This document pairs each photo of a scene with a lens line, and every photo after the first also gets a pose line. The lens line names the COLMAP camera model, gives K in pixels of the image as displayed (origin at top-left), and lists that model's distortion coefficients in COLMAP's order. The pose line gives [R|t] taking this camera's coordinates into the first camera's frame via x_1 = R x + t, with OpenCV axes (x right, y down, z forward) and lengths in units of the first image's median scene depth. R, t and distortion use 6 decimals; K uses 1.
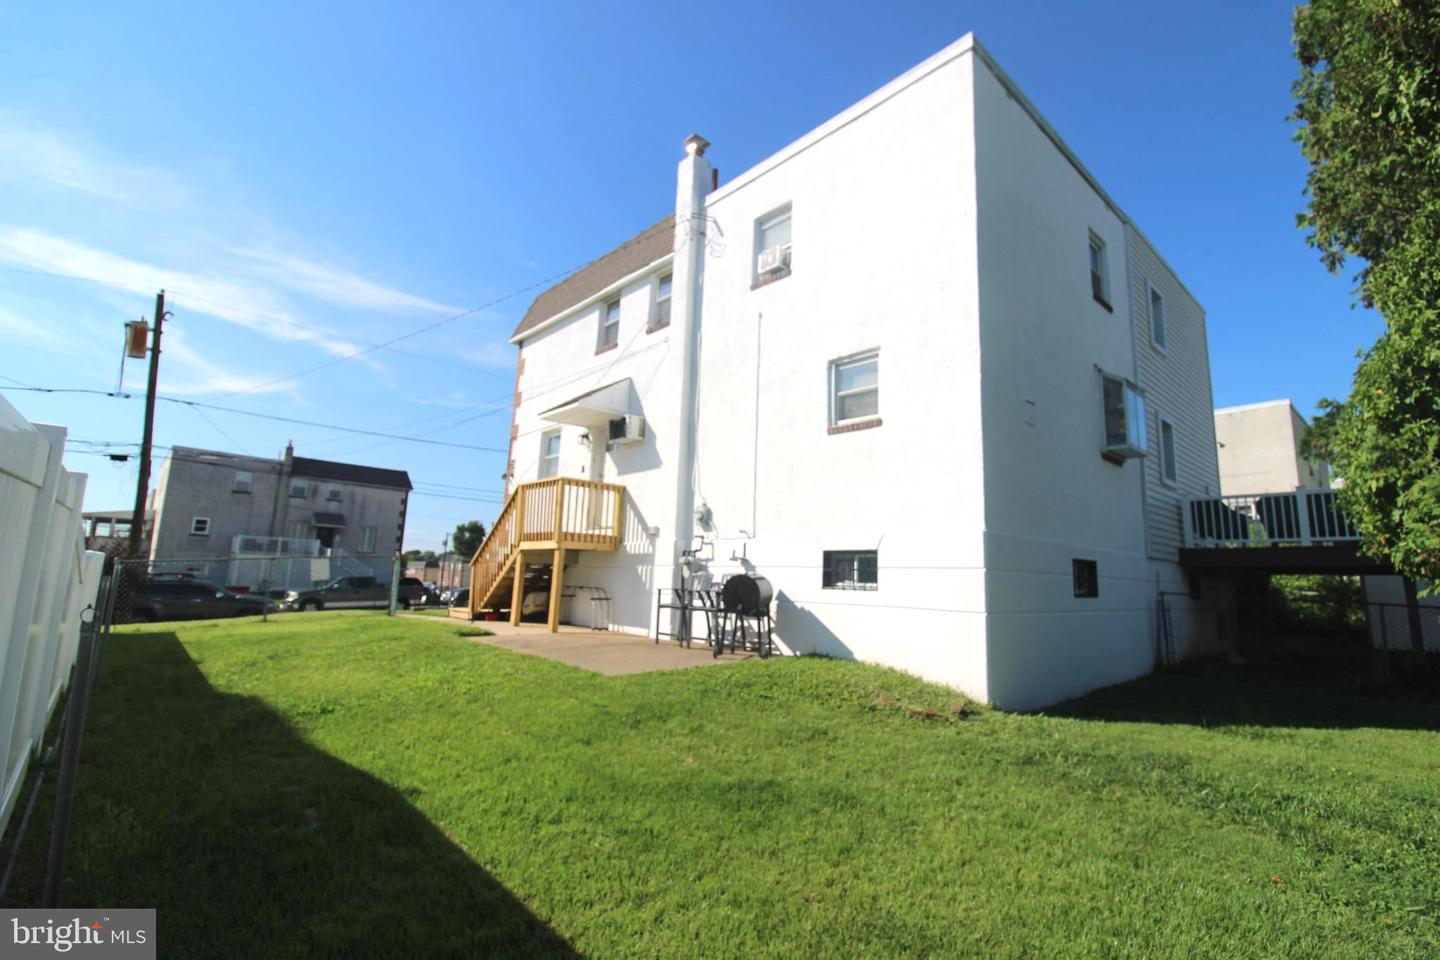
lens RADIAL K [[664.4, 0, 737.7], [0, 664.4, 468.4], [0, 0, 1]] dist [-0.000035, -0.014086]
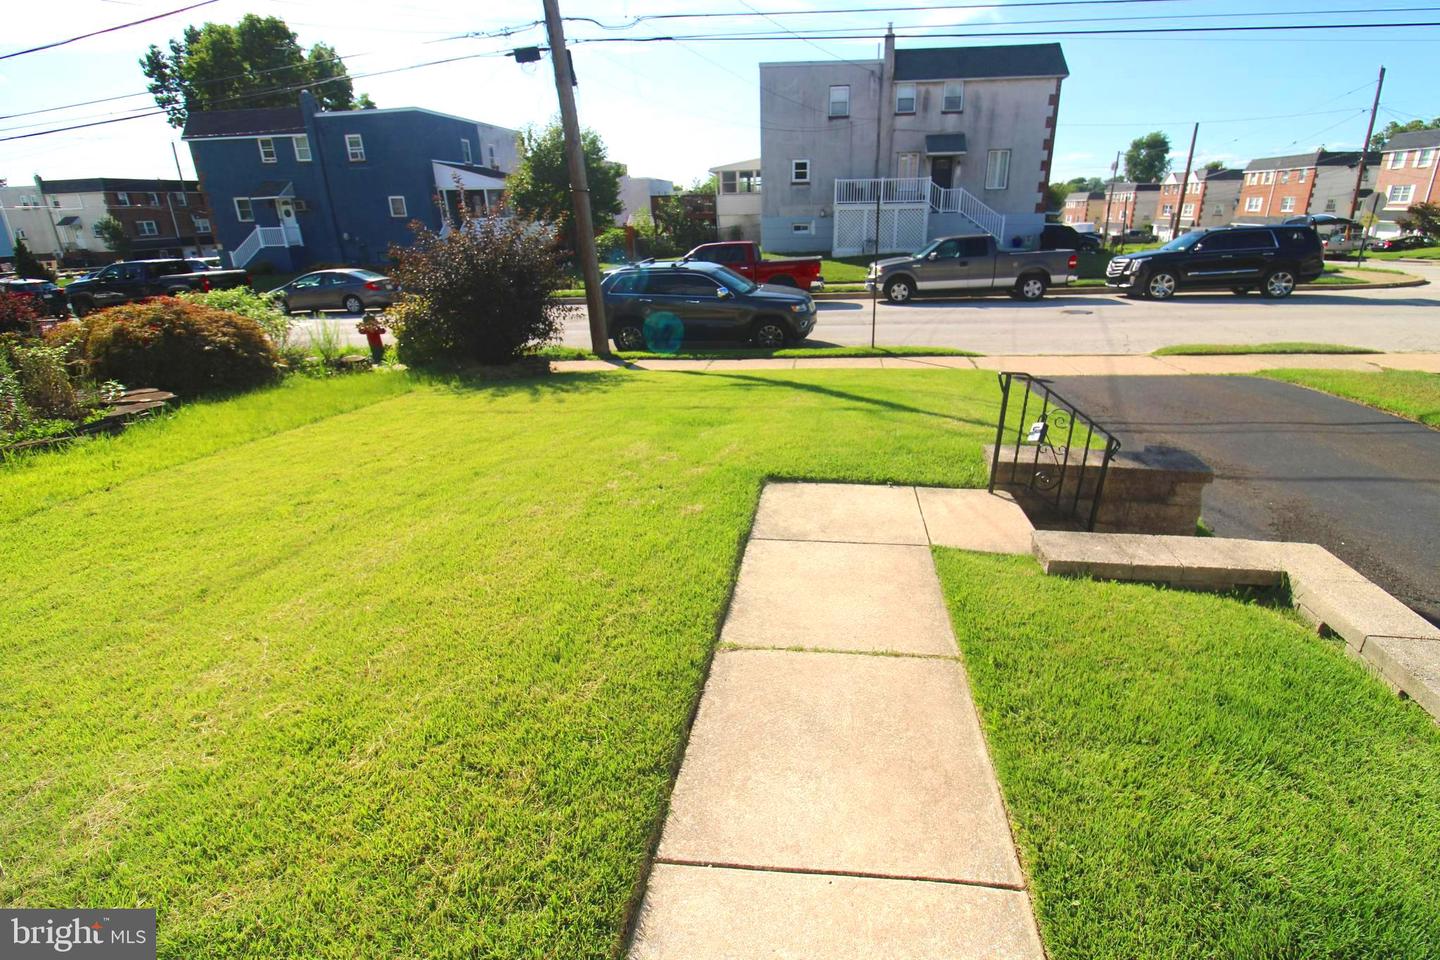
lens RADIAL K [[664.4, 0, 737.7], [0, 664.4, 468.4], [0, 0, 1]] dist [-0.000035, -0.014086]
pose [[0.625808, 0.241509, -0.741646, -0.158847], [0.171270, 0.885099, 0.432742, 0.040677], [0.760941, -0.397835, 0.512538, 0.349513]]
